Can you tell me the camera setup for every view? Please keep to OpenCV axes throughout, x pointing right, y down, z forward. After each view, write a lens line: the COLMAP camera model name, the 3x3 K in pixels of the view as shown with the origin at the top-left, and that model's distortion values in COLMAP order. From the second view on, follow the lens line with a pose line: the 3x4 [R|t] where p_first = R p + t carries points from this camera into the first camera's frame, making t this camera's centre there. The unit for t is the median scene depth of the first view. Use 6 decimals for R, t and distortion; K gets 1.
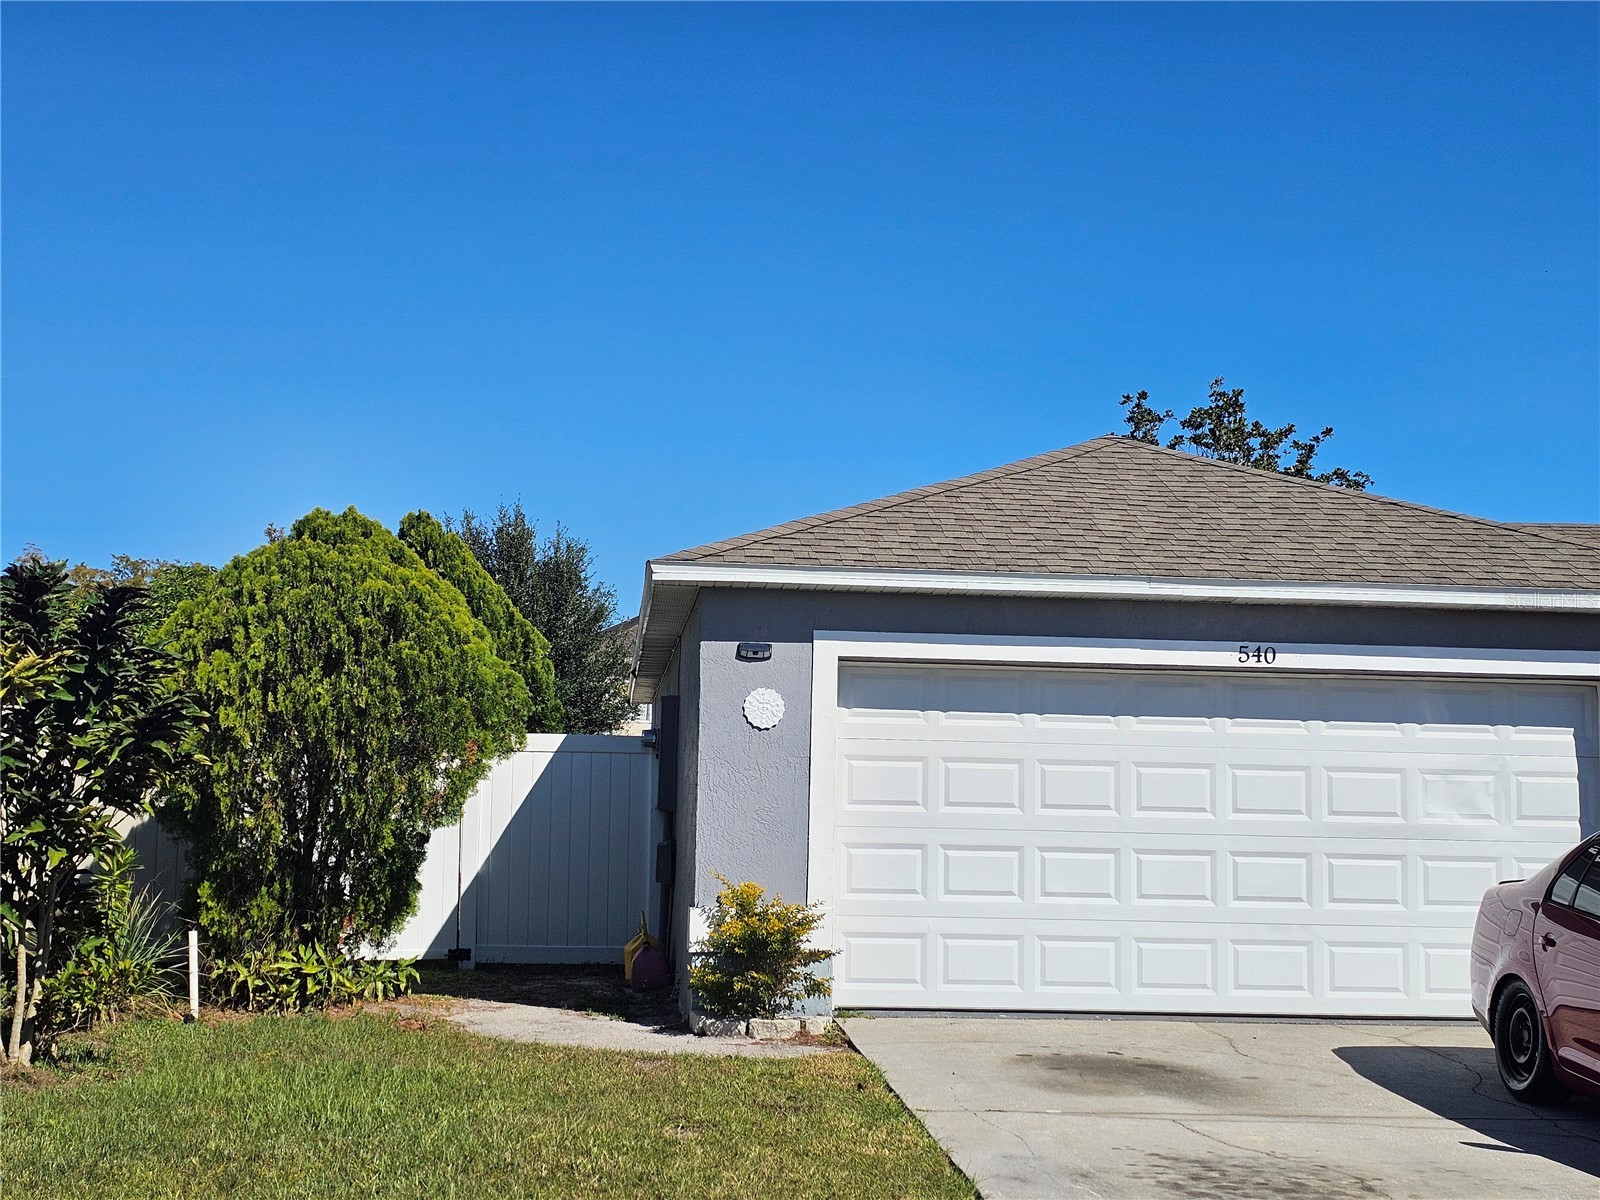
lens RADIAL K [[2109.7, 0, 800.0], [0, 2109.7, 600.0], [0, 0, 1]] dist [0.212855, -0.558287]
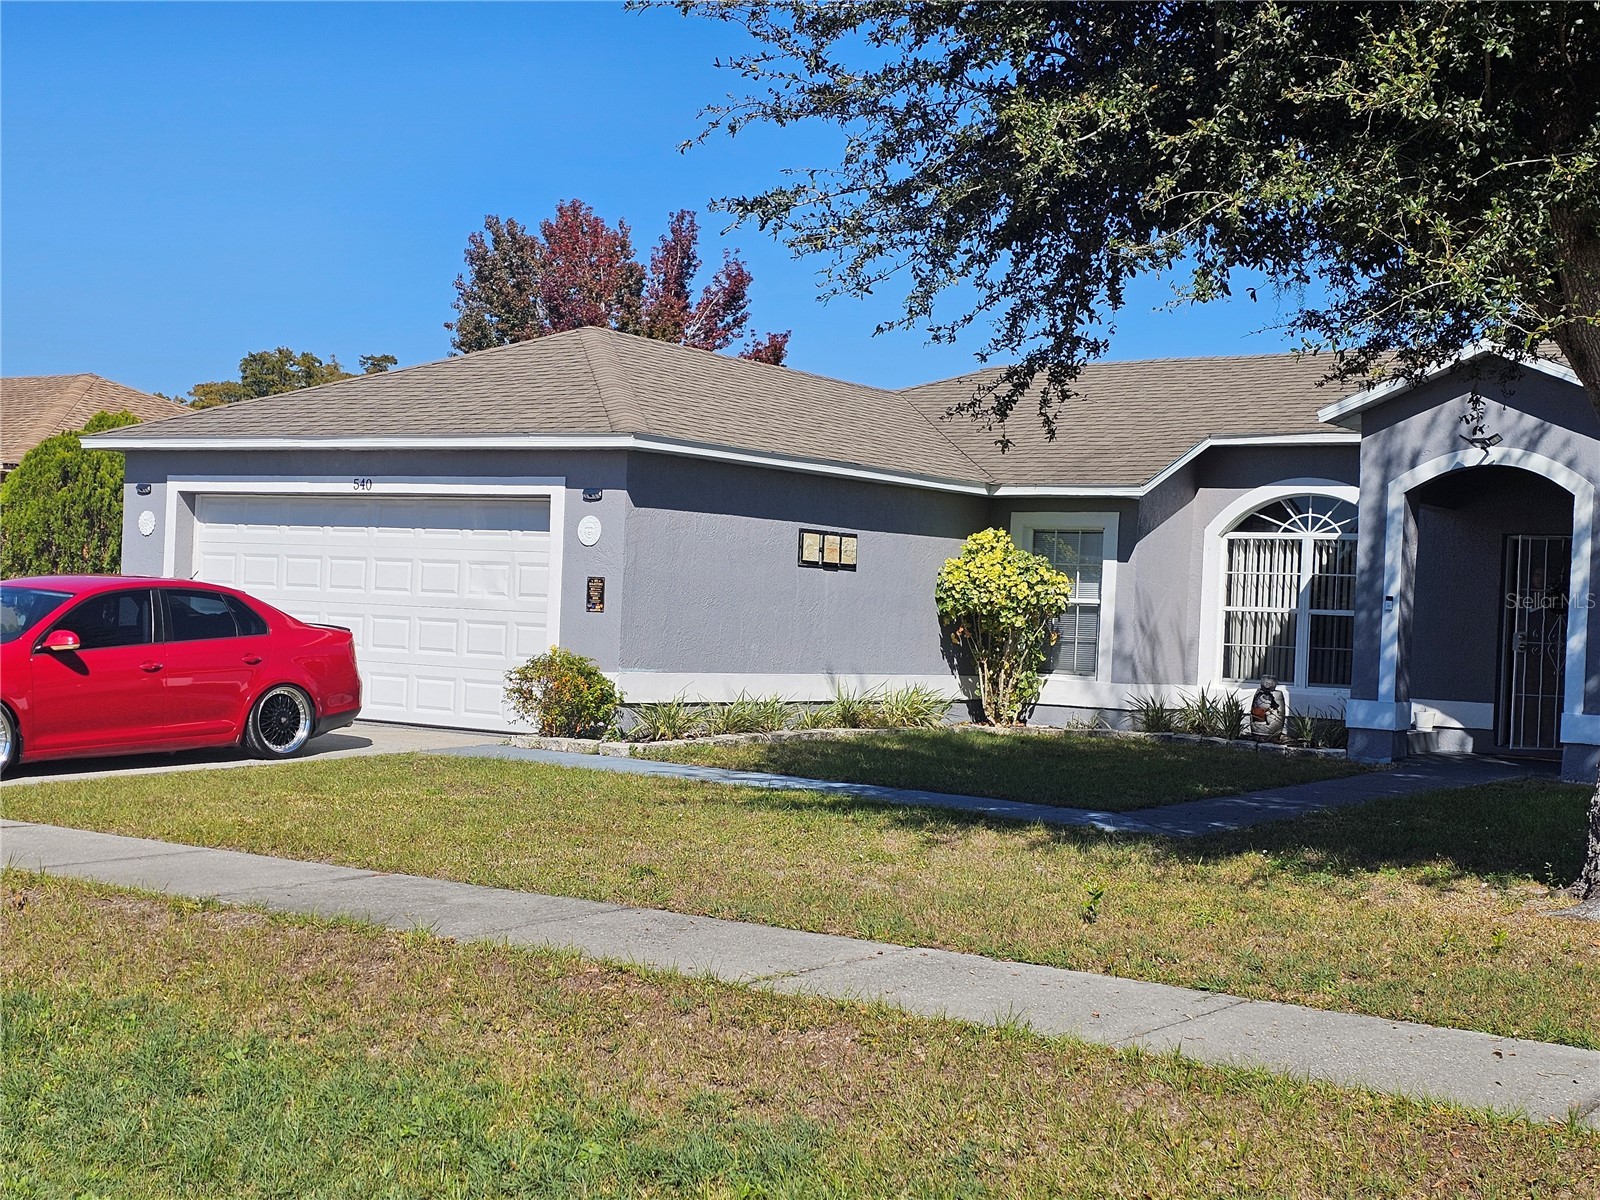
lens RADIAL K [[2118.0, 0, 788.8], [0, 2118.0, 620.5], [0, 0, 1]] dist [0.180664, -0.526884]
pose [[0.754449, 0.019134, -0.656080, 1.450686], [0.030289, 0.997495, 0.063921, 0.034718], [0.655659, -0.068097, 0.751980, 0.055474]]
